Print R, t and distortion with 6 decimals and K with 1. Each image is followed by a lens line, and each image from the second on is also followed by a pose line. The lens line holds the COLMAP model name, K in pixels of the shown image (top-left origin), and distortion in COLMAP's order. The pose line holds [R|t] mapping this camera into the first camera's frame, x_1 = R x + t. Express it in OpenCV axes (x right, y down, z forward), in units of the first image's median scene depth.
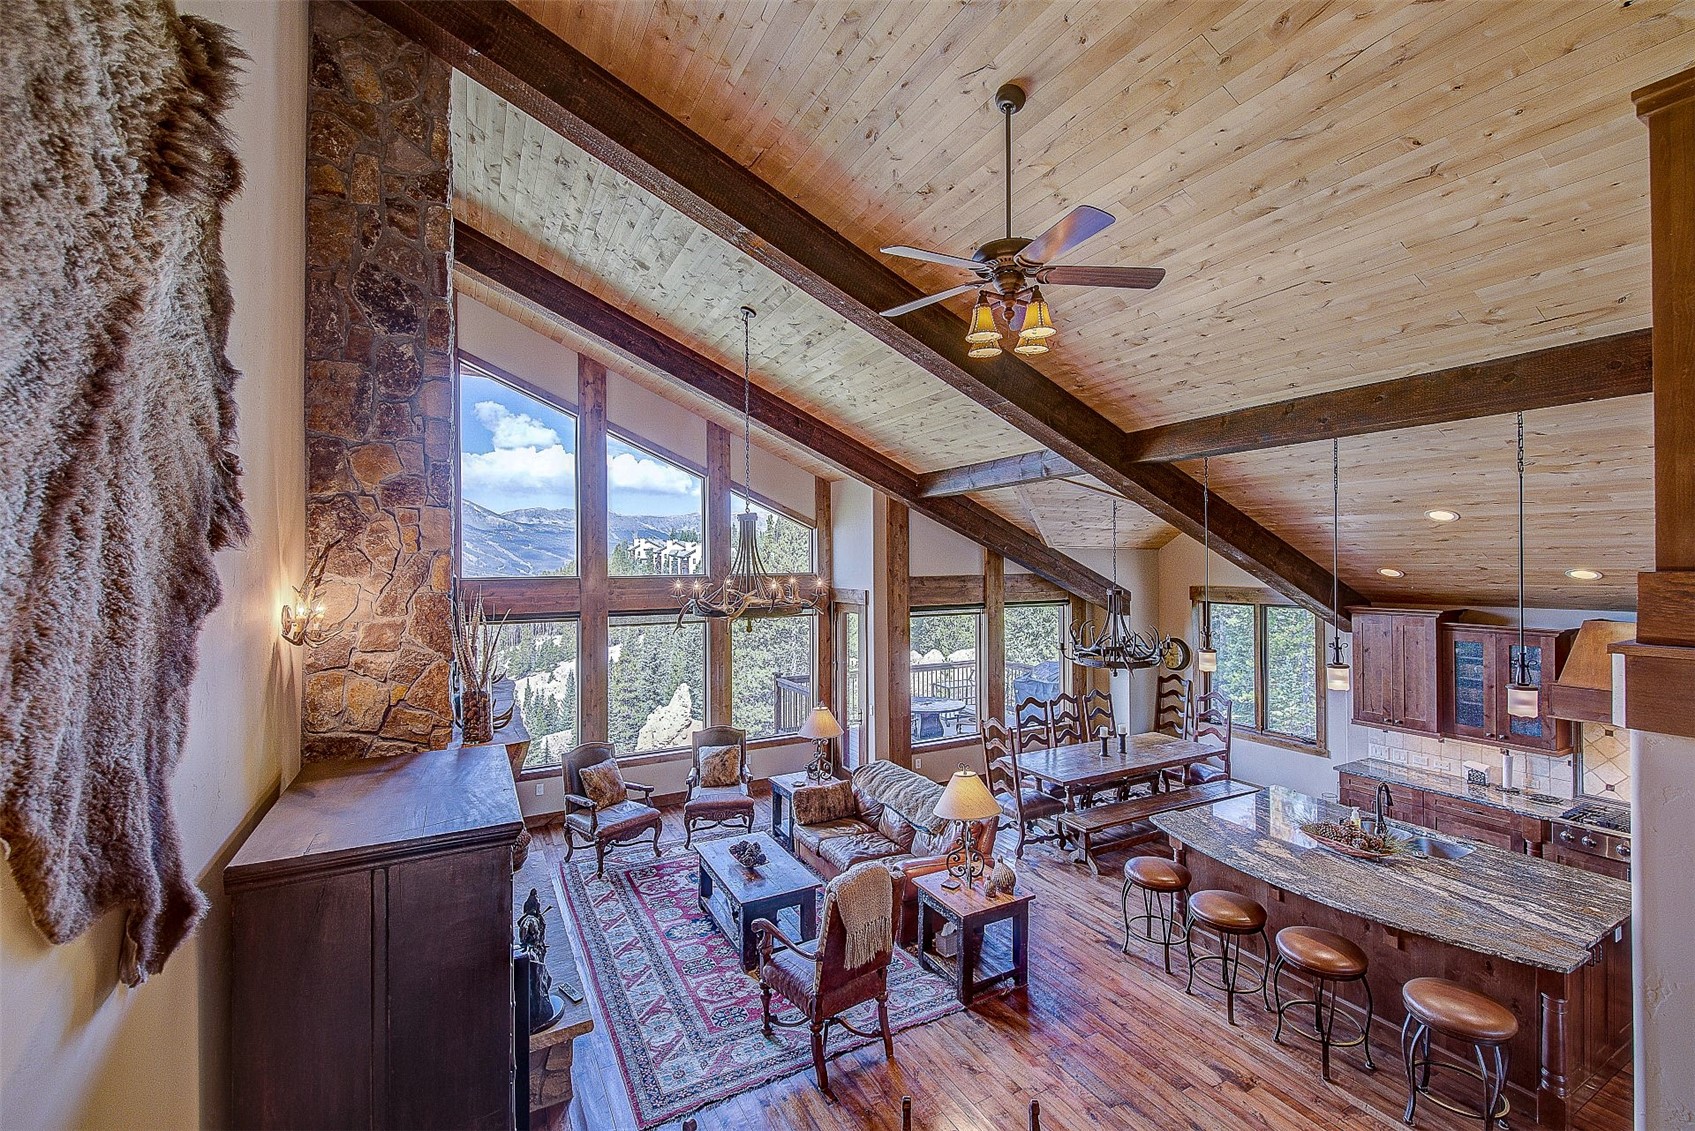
lens RADIAL K [[719.9, 0, 850.3], [0, 719.9, 560.0], [0, 0, 1]] dist [0.017627, -0.010370]
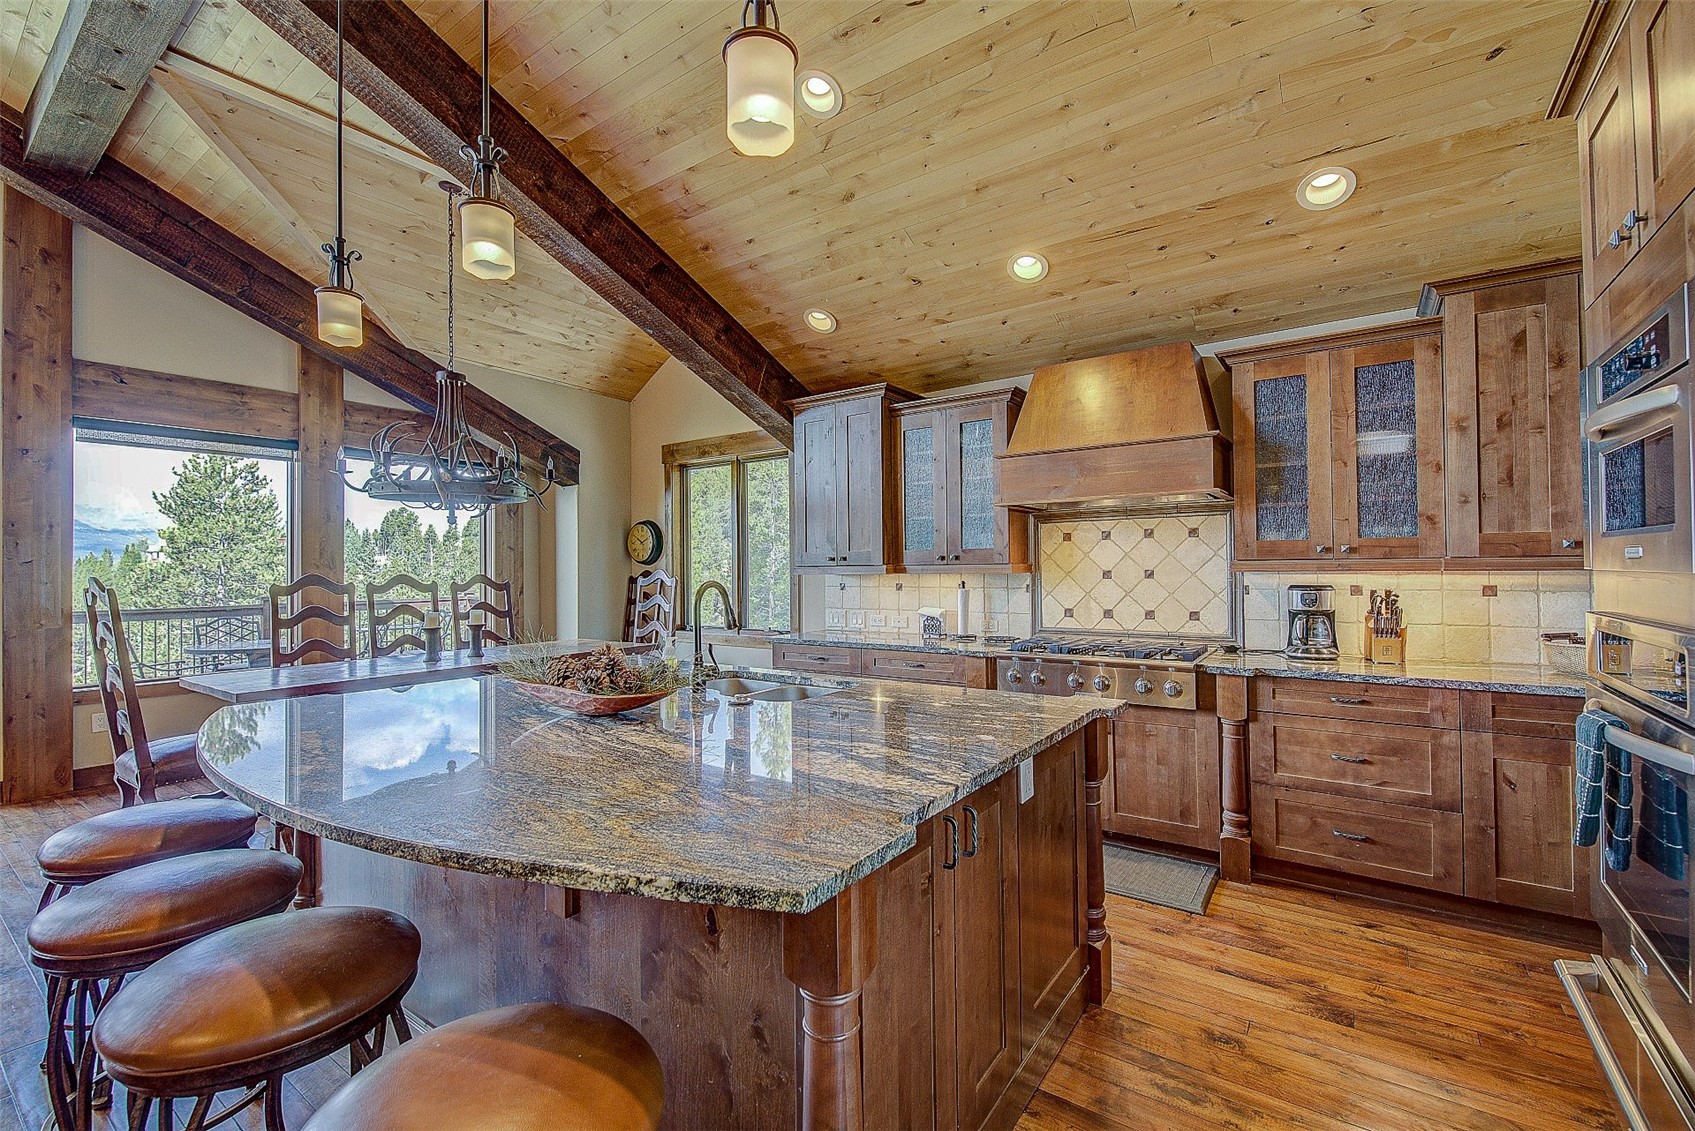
lens RADIAL K [[719.9, 0, 850.3], [0, 719.9, 560.0], [0, 0, 1]] dist [0.017627, -0.010370]
pose [[0.896863, 0.002198, 0.442303, 0.459928], [0.003363, 0.999925, -0.011788, 0.229966], [-0.442296, 0.012060, 0.896788, 0.388074]]
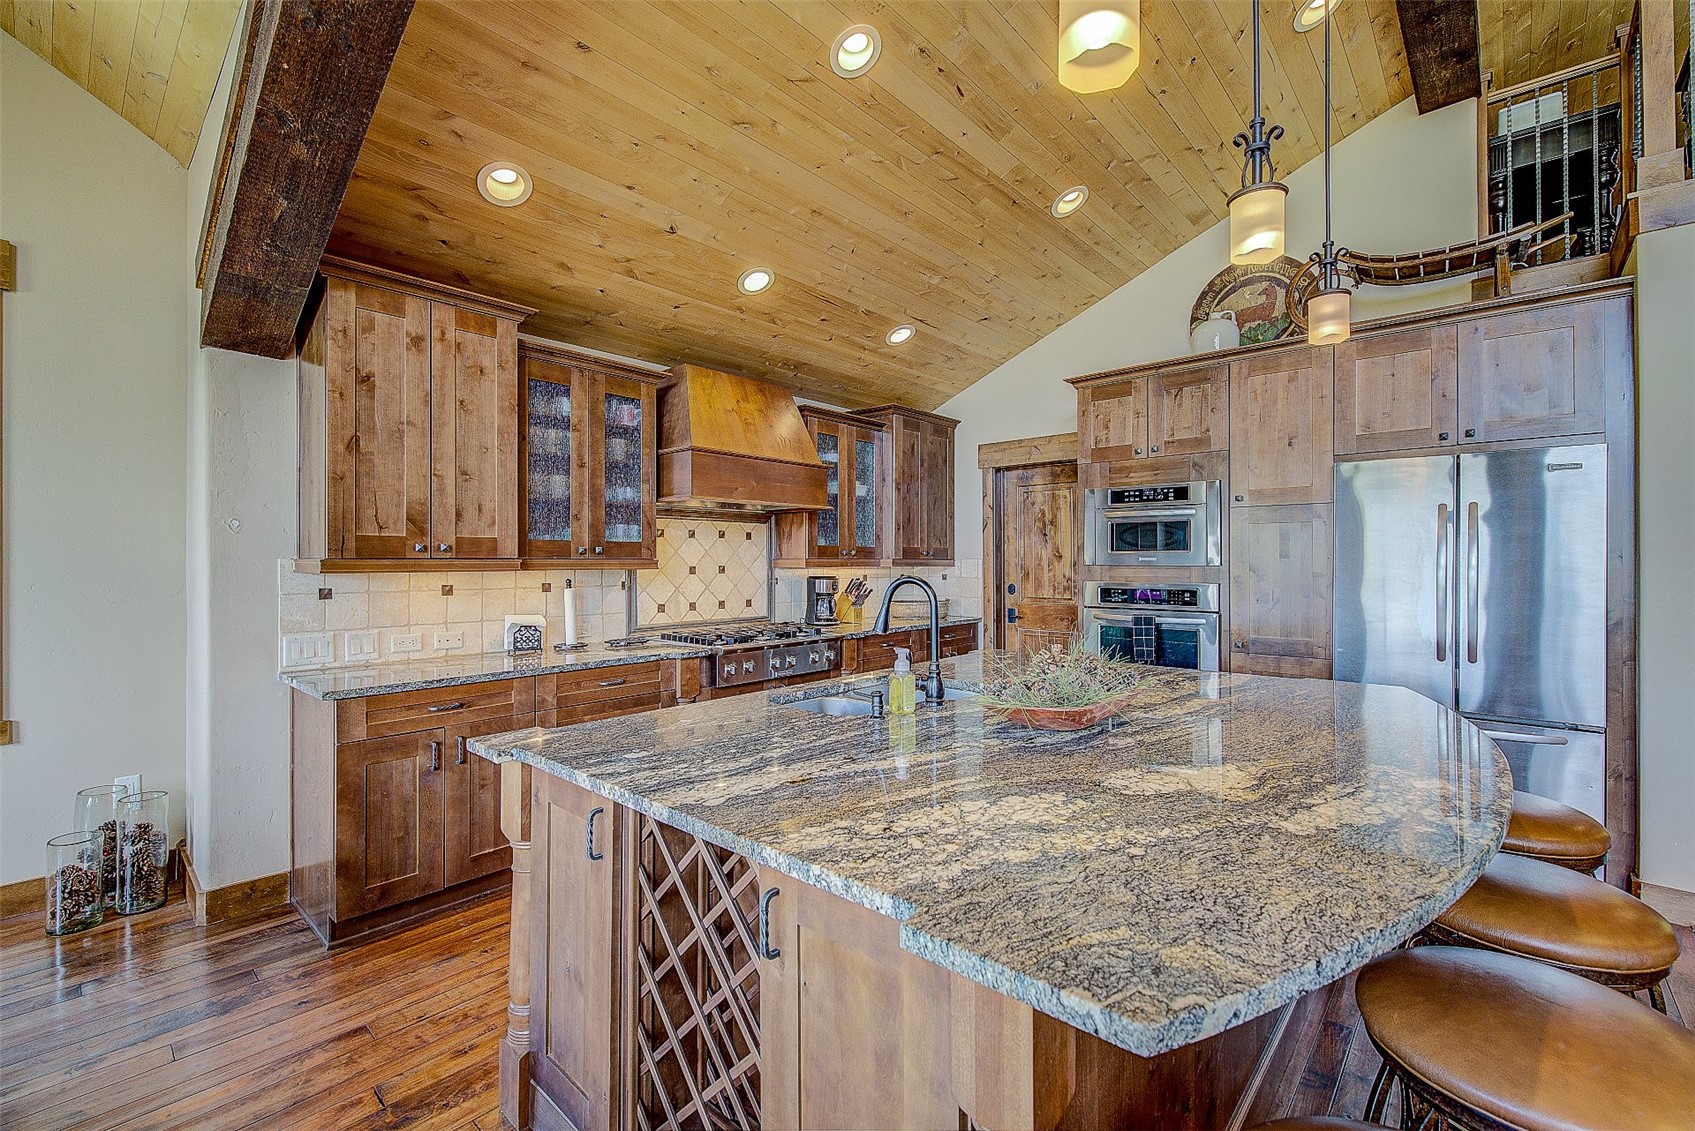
lens RADIAL K [[719.9, 0, 850.3], [0, 719.9, 560.0], [0, 0, 1]] dist [0.017627, -0.010370]
pose [[-0.332050, 0.007497, 0.943232, 0.261909], [-0.000288, 0.999968, -0.008049, 0.231616], [-0.943262, -0.002945, -0.332037, 0.905500]]
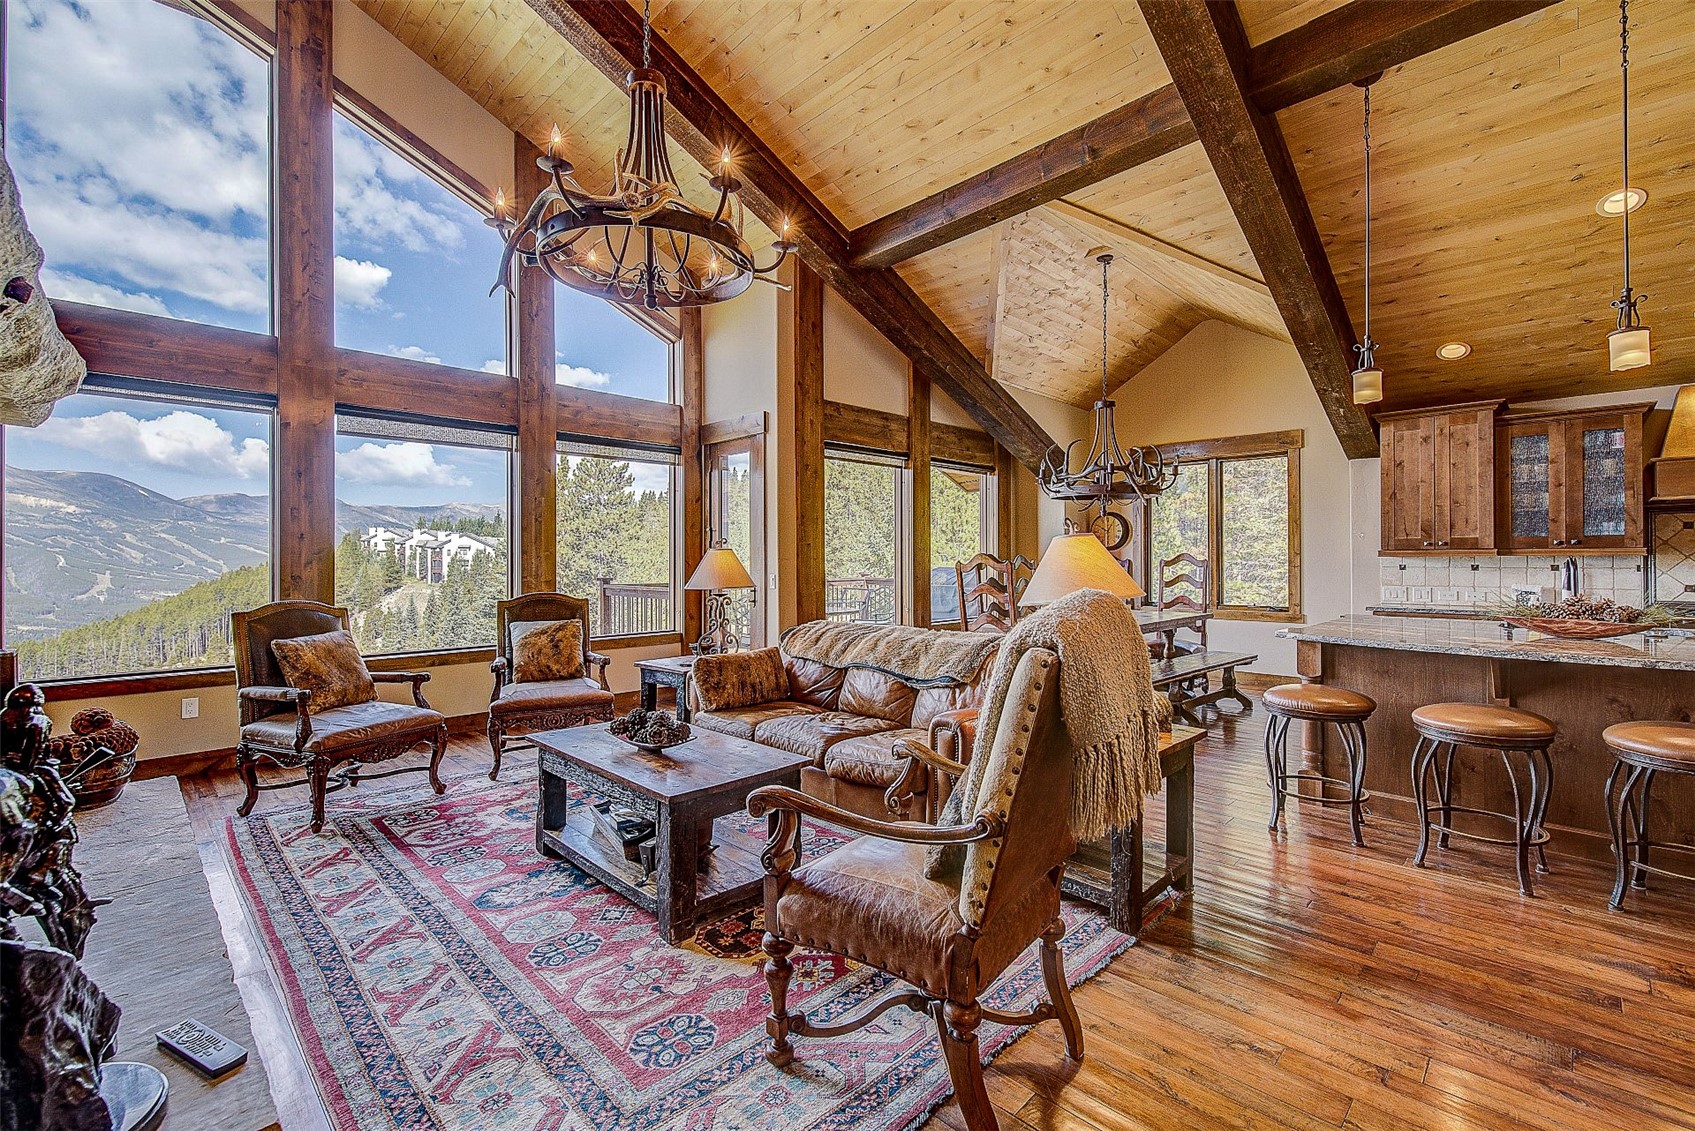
lens RADIAL K [[729.8, 0, 851.5], [0, 729.8, 559.9], [0, 0, 1]] dist [0.017797, -0.011635]
pose [[0.958155, 0.002623, 0.286237, -0.130221], [-0.003199, 0.999994, 0.001543, 0.240404], [-0.286231, -0.002394, 0.958158, 0.385070]]
